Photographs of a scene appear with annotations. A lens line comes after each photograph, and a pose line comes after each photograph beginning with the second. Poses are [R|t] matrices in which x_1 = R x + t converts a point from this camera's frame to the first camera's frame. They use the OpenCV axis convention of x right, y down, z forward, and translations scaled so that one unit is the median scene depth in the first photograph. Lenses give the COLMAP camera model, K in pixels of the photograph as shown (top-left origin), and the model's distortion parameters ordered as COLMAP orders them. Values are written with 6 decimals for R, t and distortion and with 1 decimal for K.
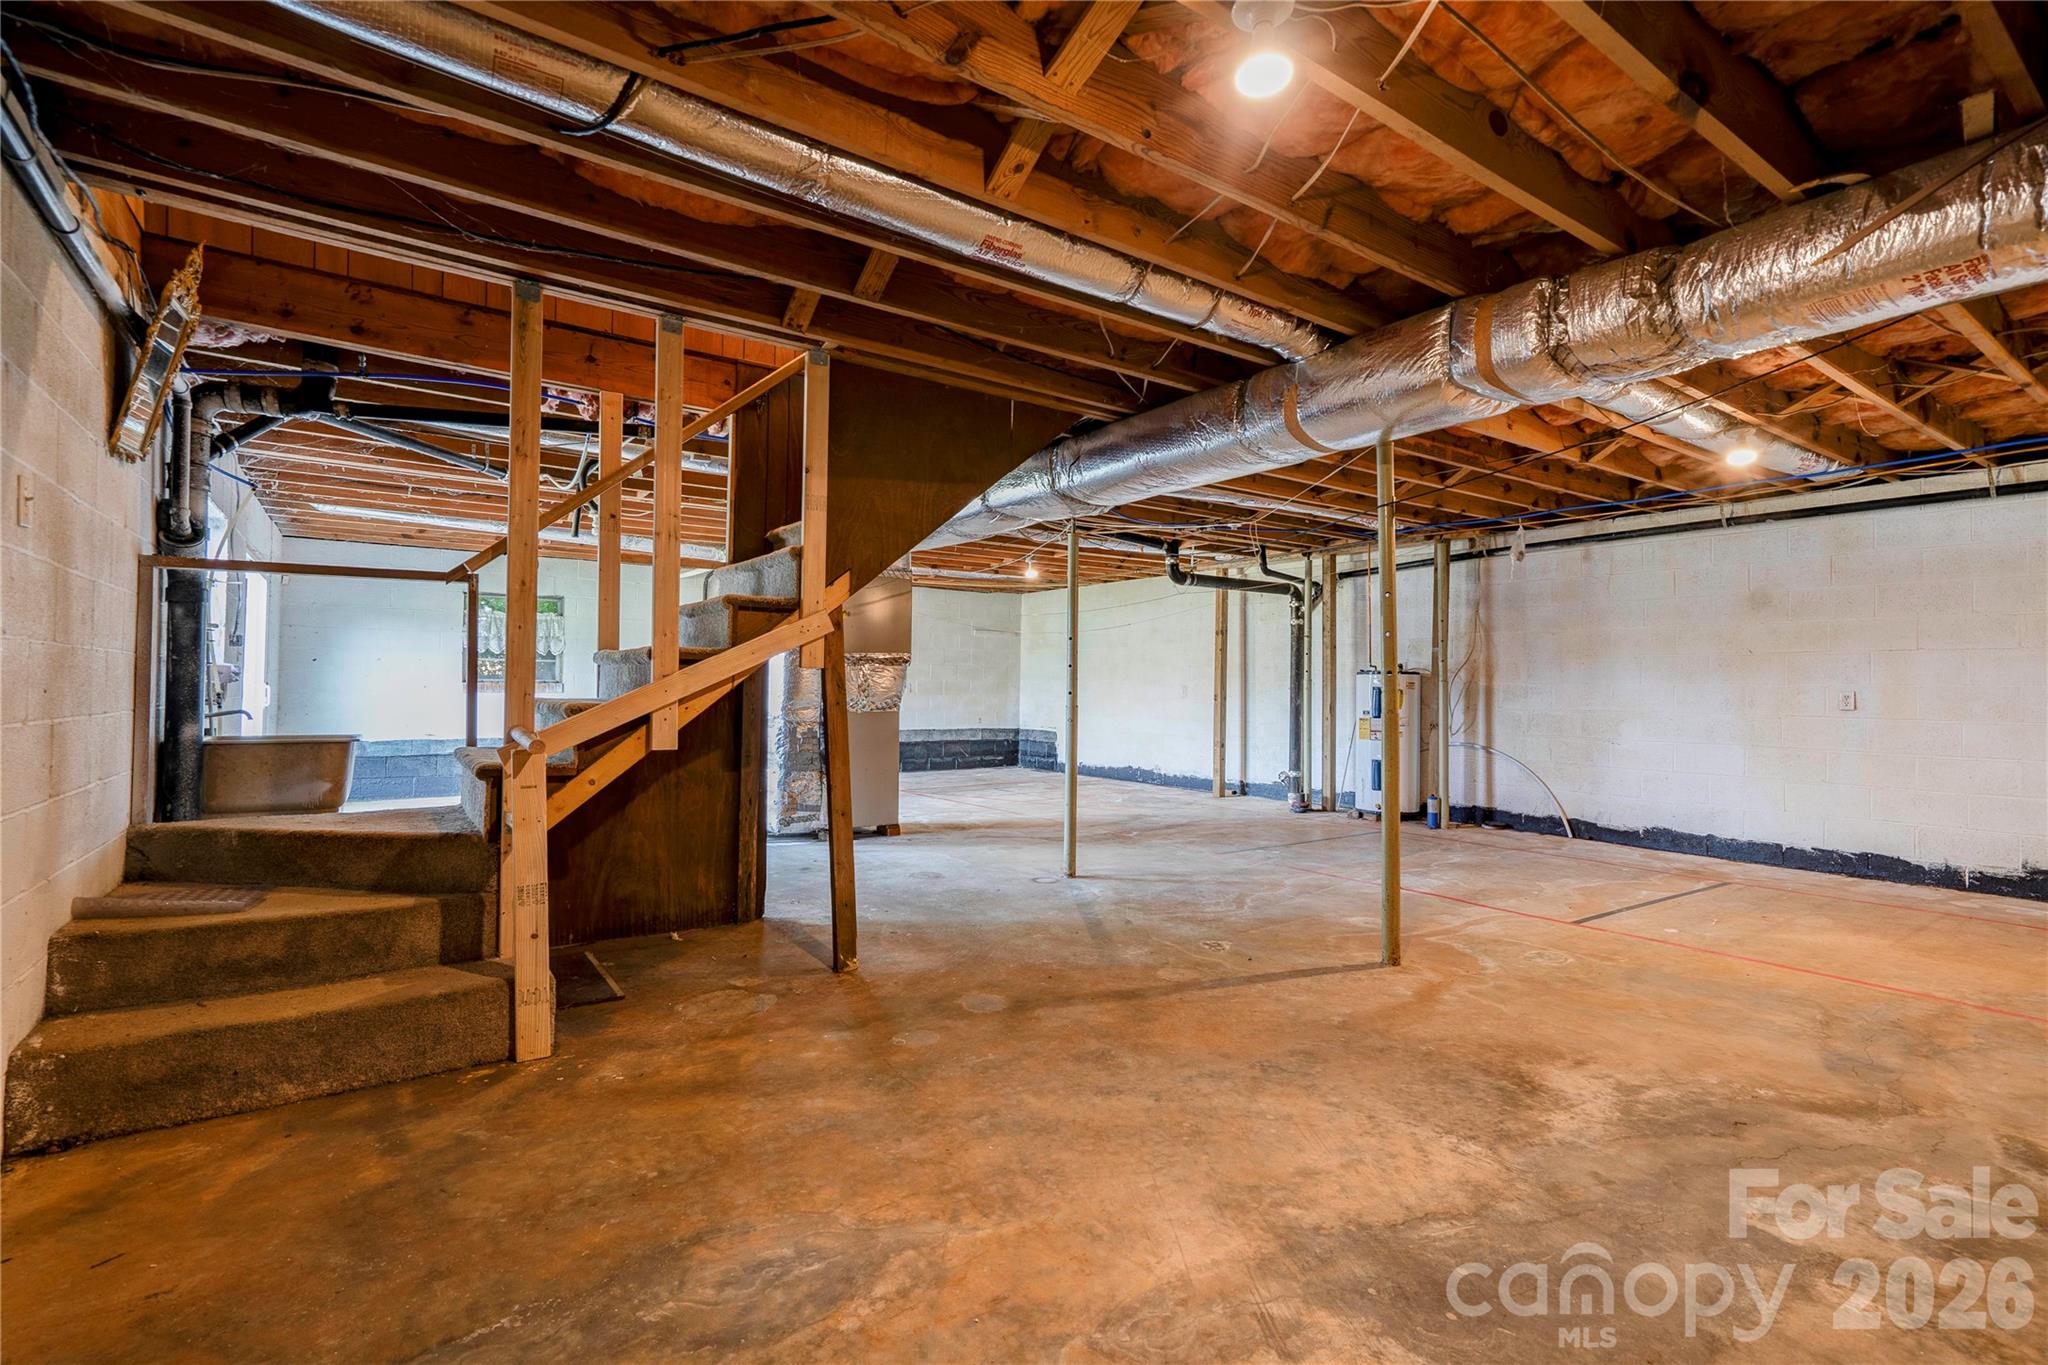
lens RADIAL K [[965.0, 0, 1017.6], [0, 965.0, 675.3], [0, 0, 1]] dist [-0.016110, 0.018161]
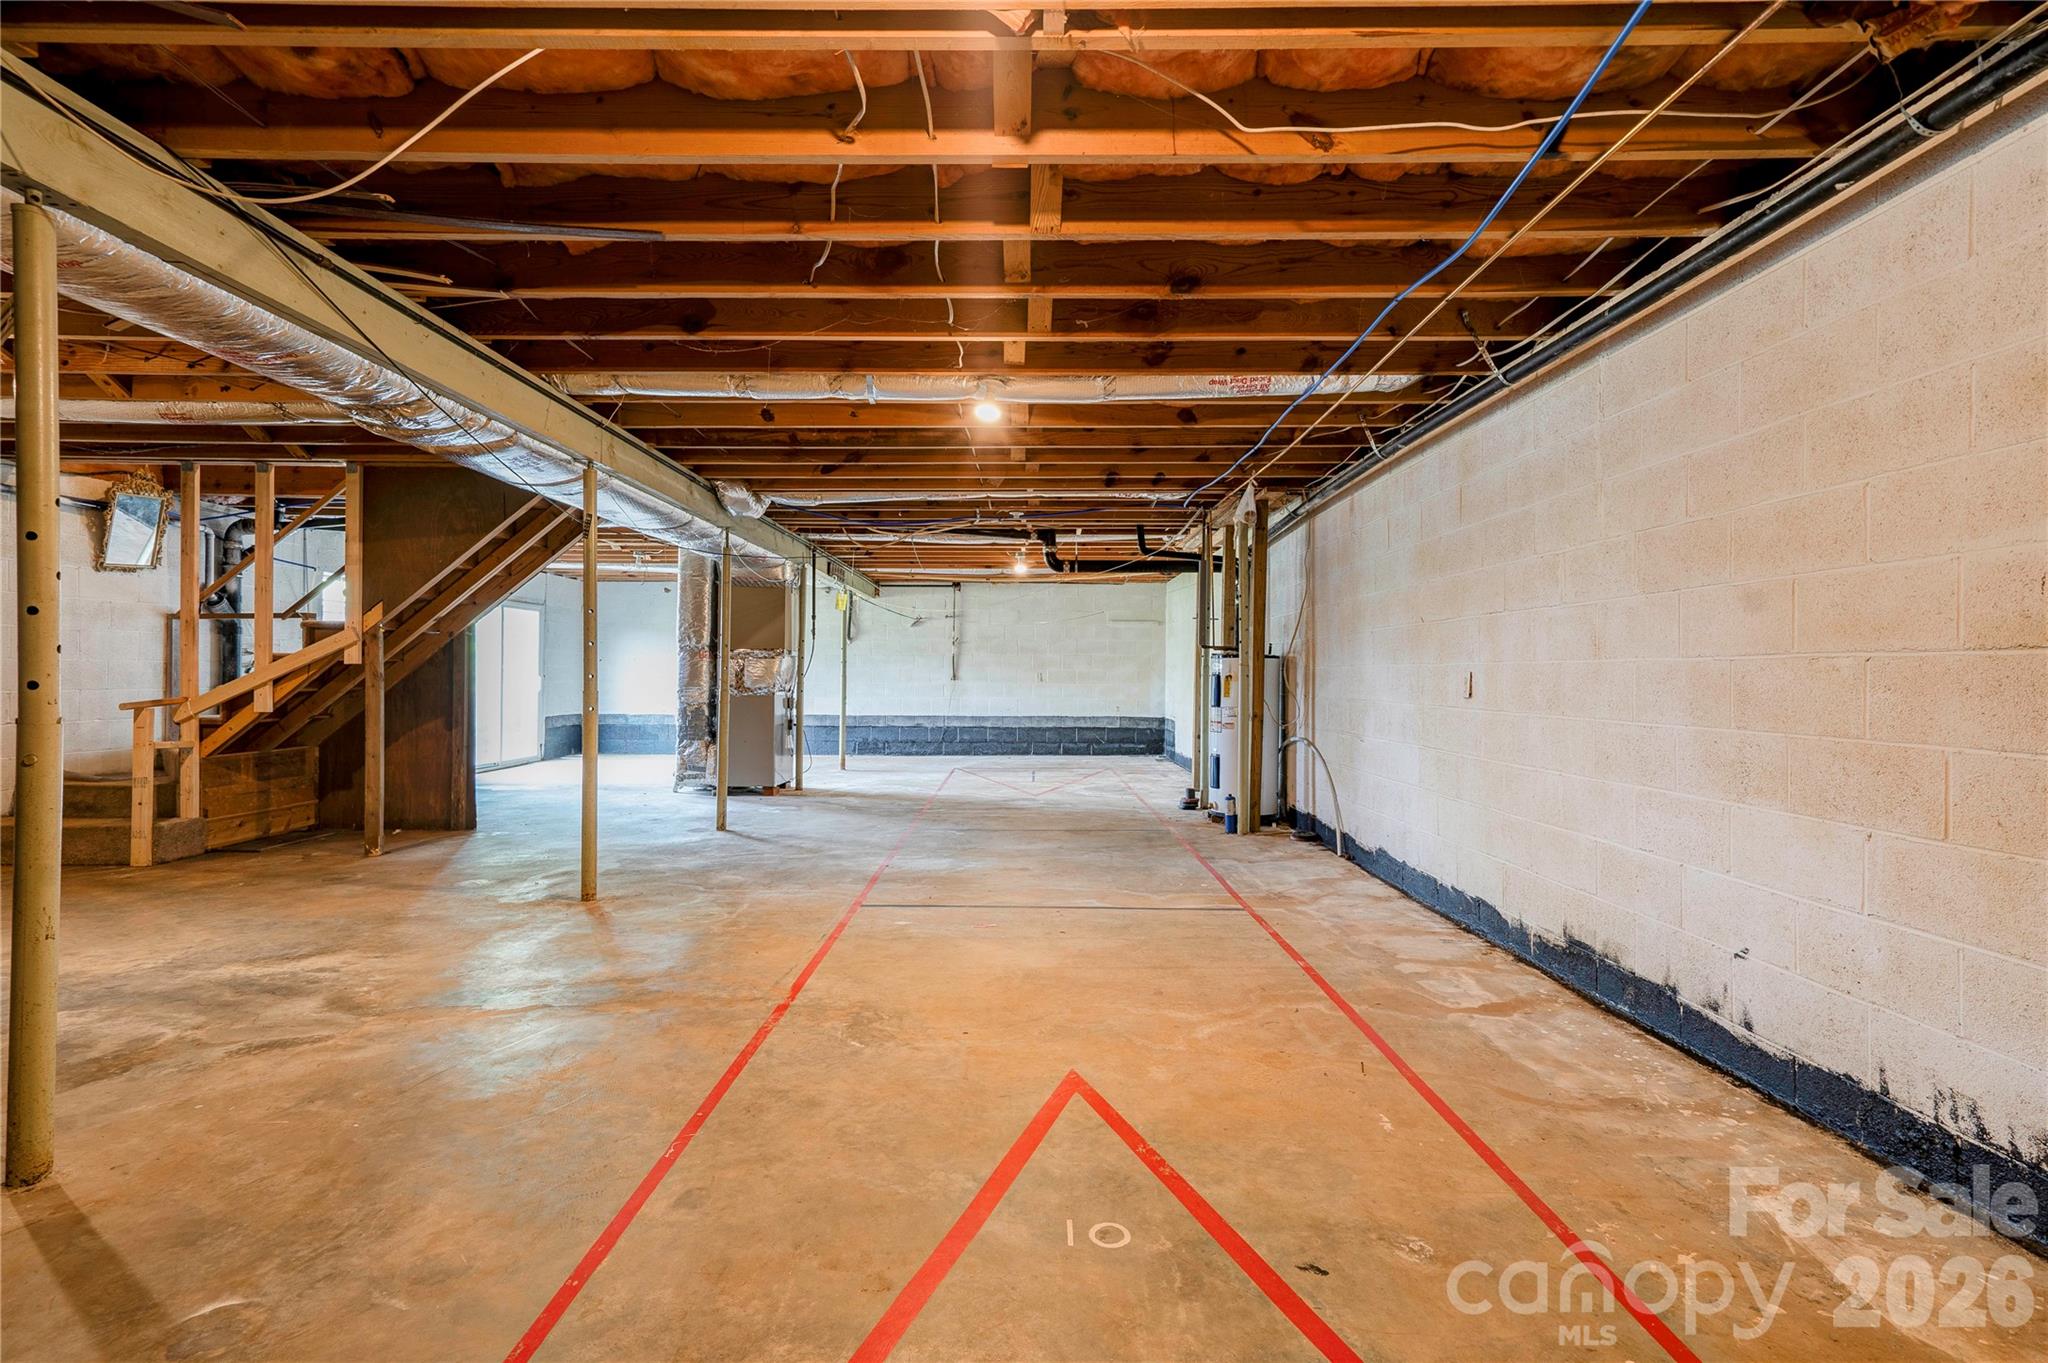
lens RADIAL K [[965.0, 0, 1017.6], [0, 965.0, 674.3], [0, 0, 1]] dist [-0.016110, 0.018161]
pose [[0.811112, -0.007556, -0.584842, 1.802168], [0.011638, 0.999927, 0.003223, 0.020821], [0.584775, -0.009420, 0.811141, 0.393491]]
